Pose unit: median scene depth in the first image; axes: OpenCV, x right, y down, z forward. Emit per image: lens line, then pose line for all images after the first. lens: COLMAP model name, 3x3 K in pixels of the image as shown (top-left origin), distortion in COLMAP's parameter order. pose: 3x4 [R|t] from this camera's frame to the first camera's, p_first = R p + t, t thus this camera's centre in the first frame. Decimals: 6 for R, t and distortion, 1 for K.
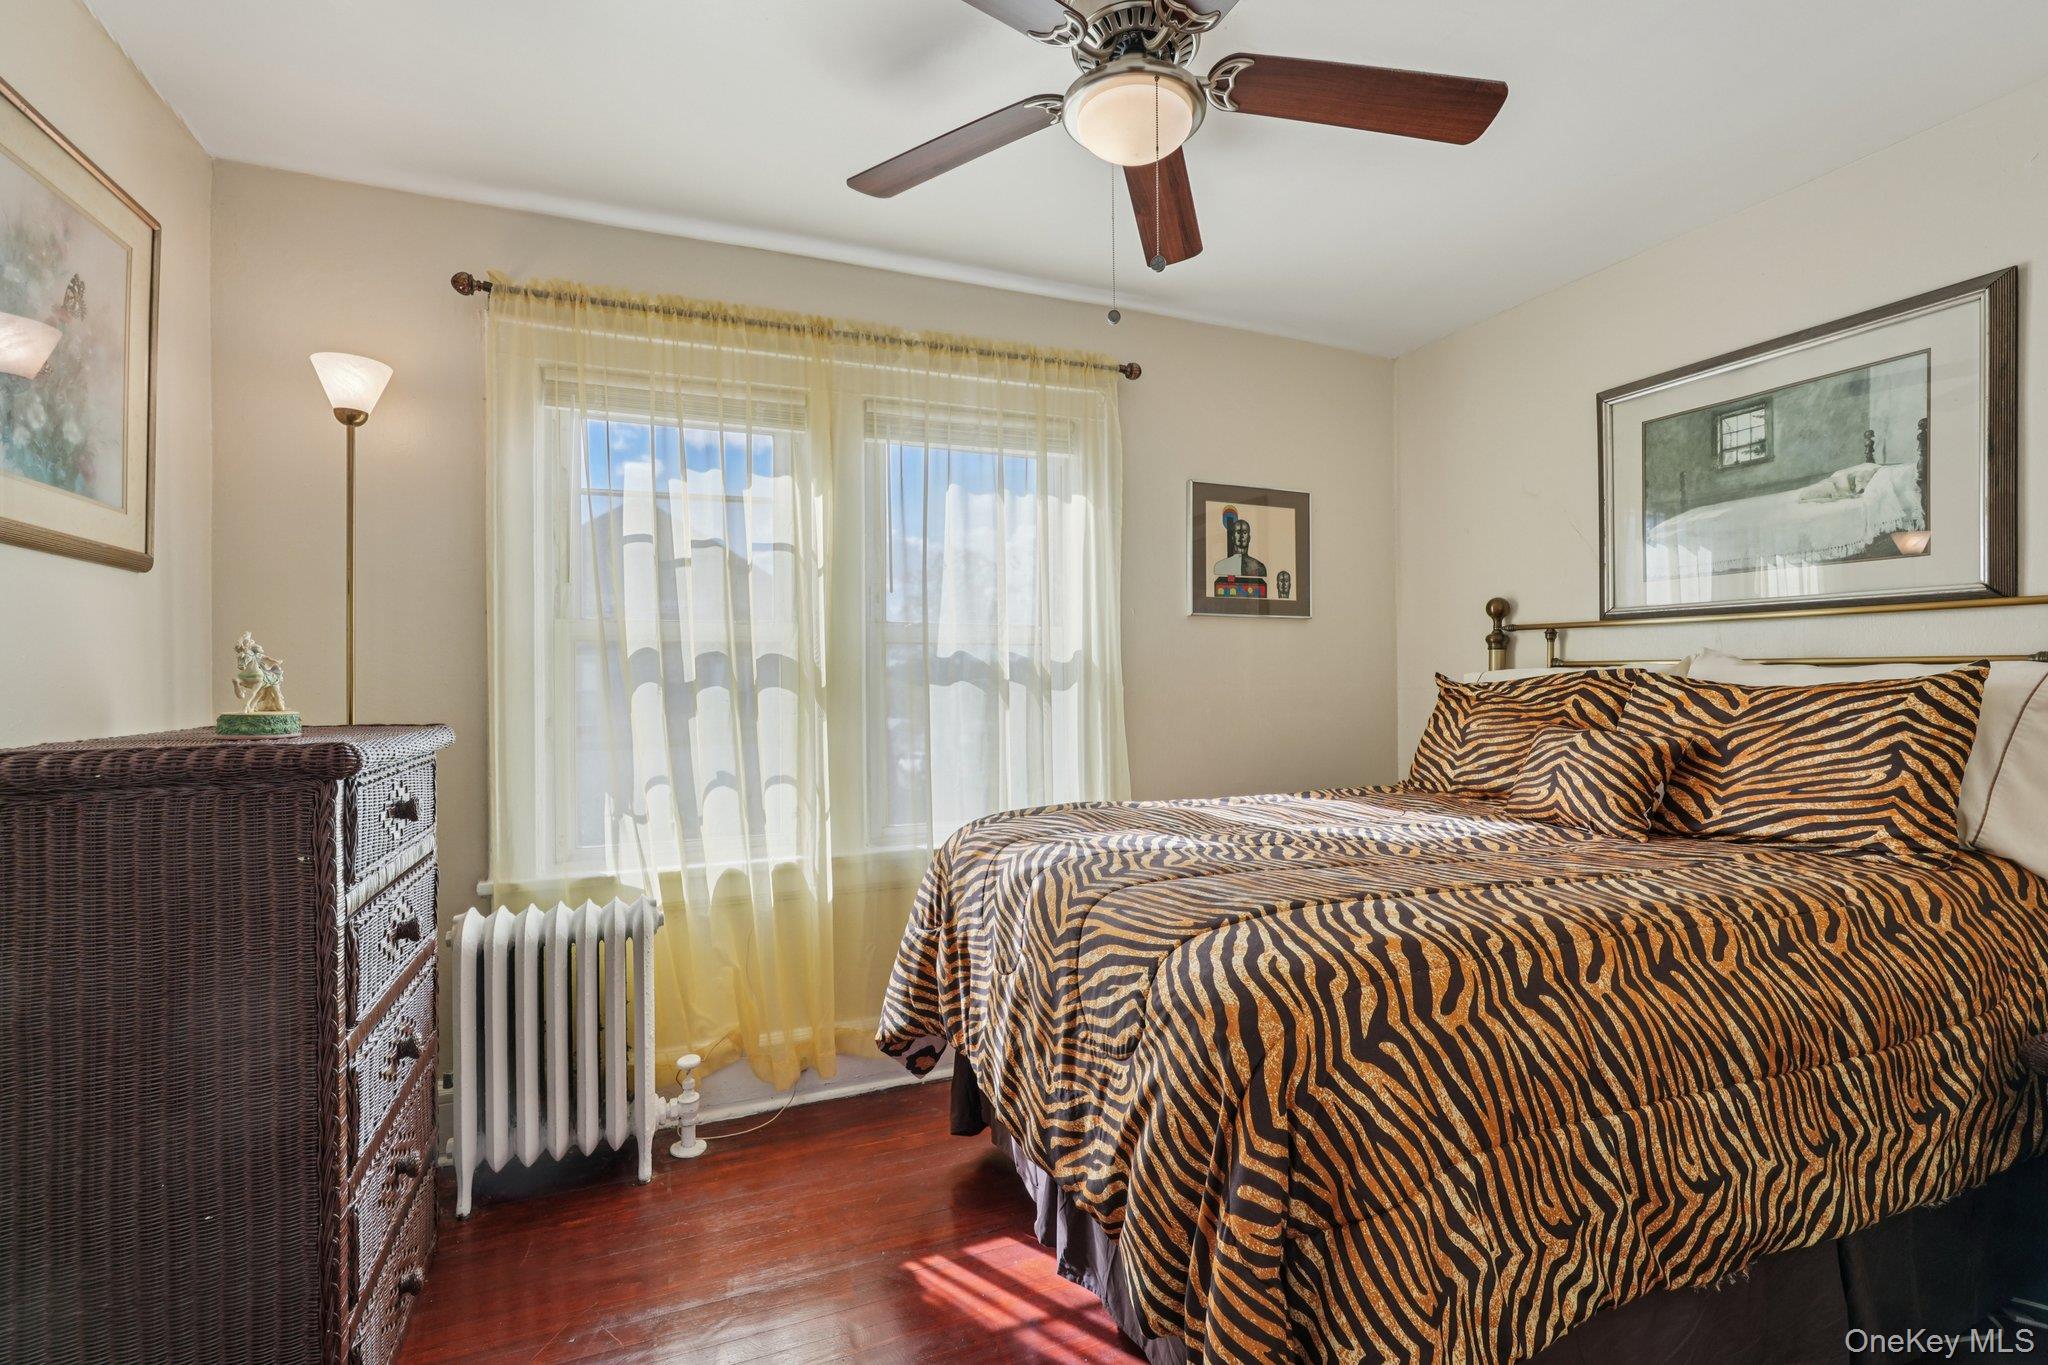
lens RADIAL K [[919.3, 0, 1021.5], [0, 919.3, 669.7], [0, 0, 1]] dist [-0.004613, -0.000075]
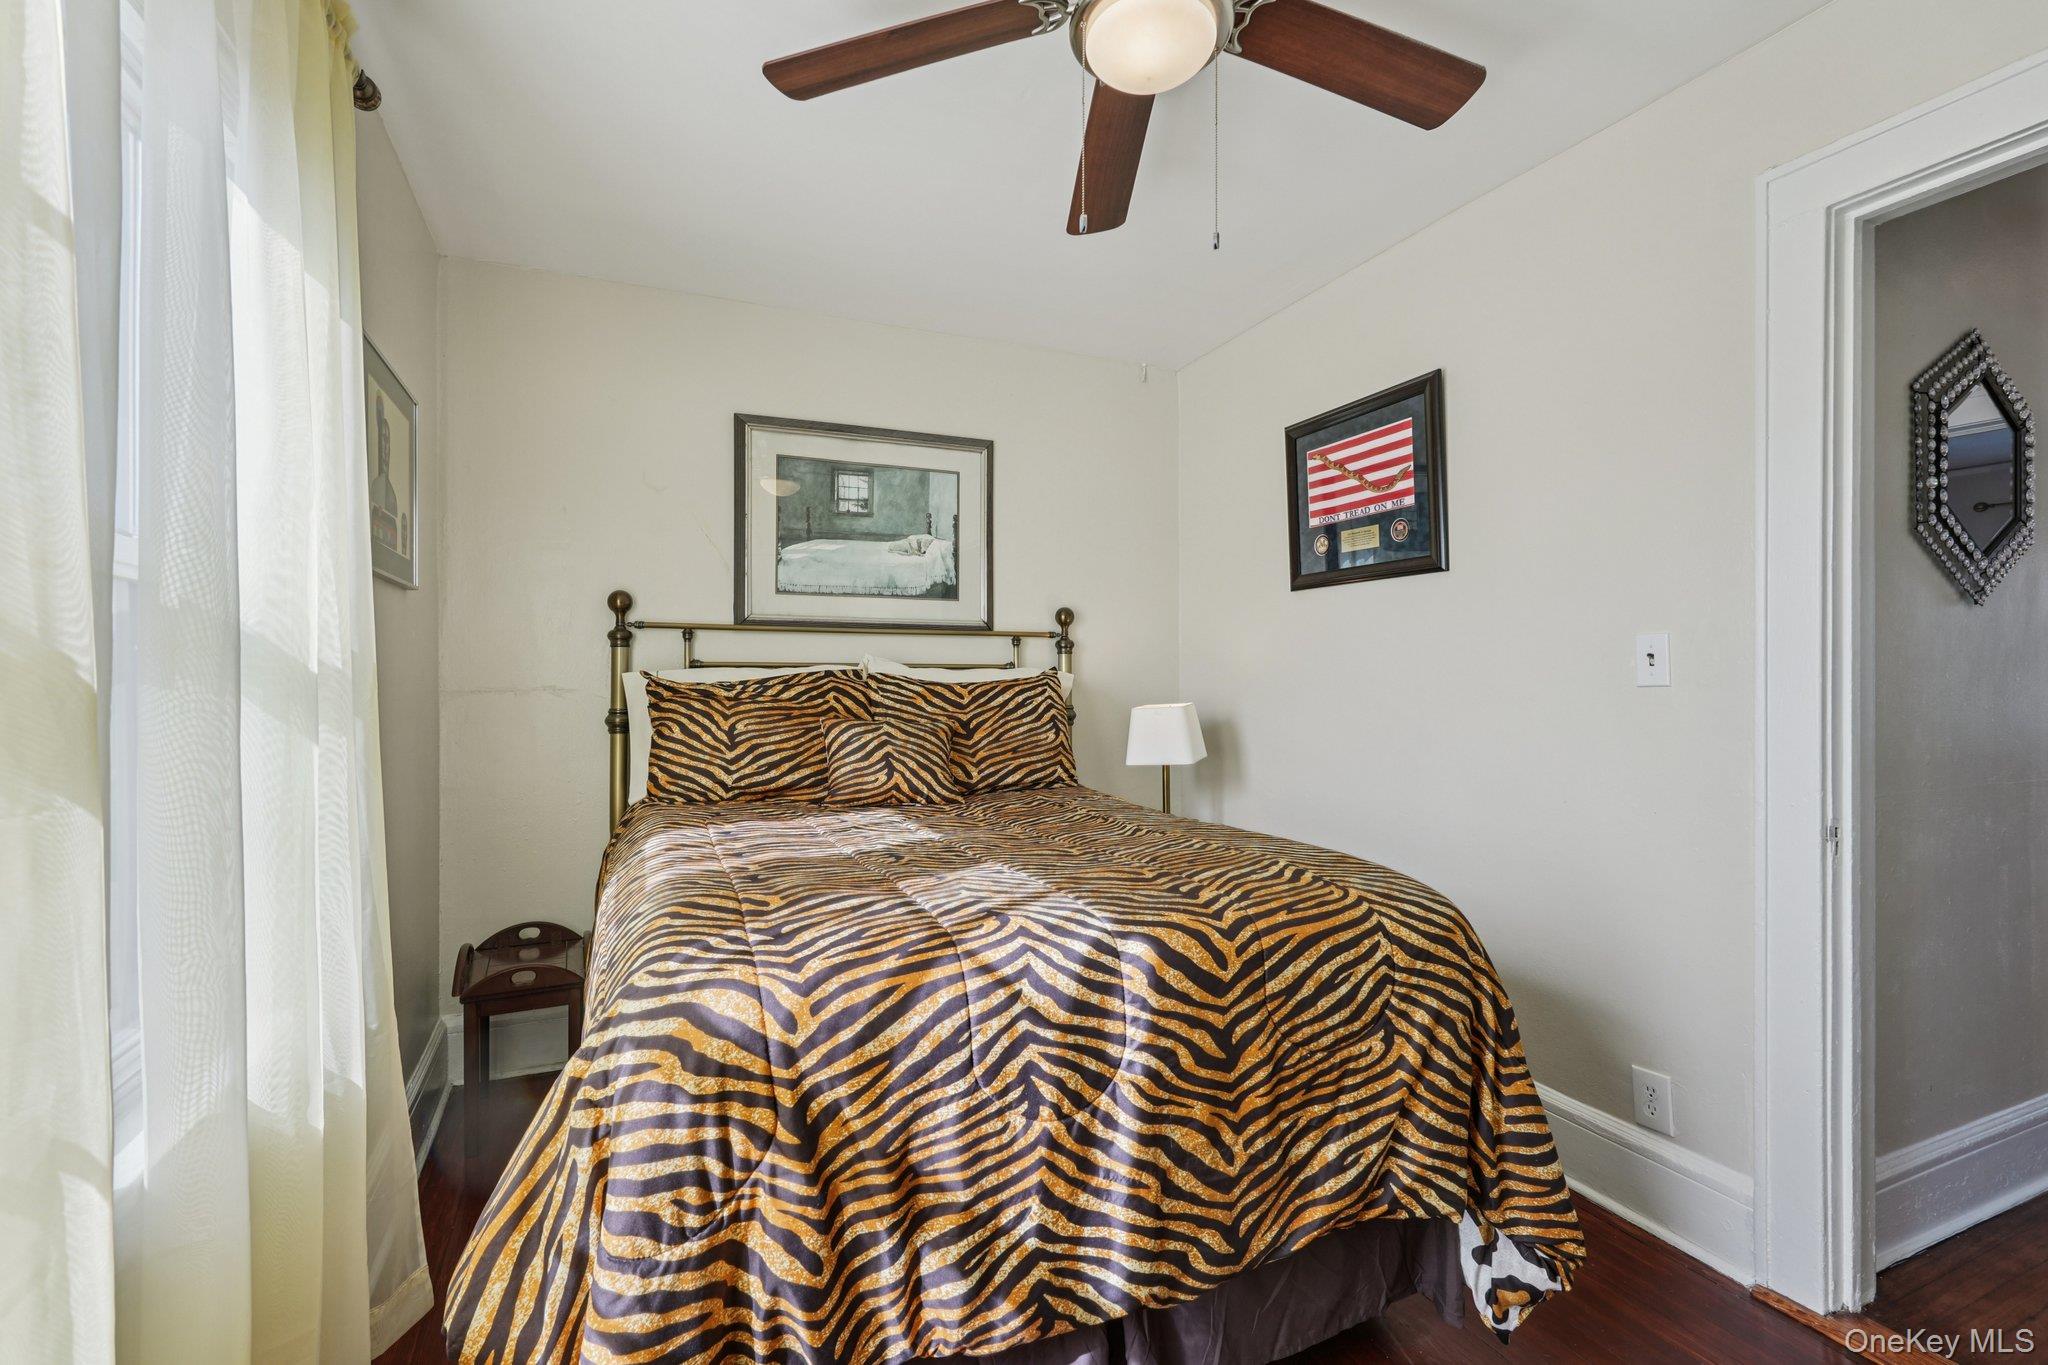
lens RADIAL K [[919.3, 0, 1021.5], [0, 919.3, 669.7], [0, 0, 1]] dist [-0.004613, -0.000075]
pose [[-0.028998, 0.012334, 0.999503, -0.546289], [-0.005594, 0.999906, -0.012502, 0.013048], [-0.999564, -0.005954, -0.028927, 0.832895]]
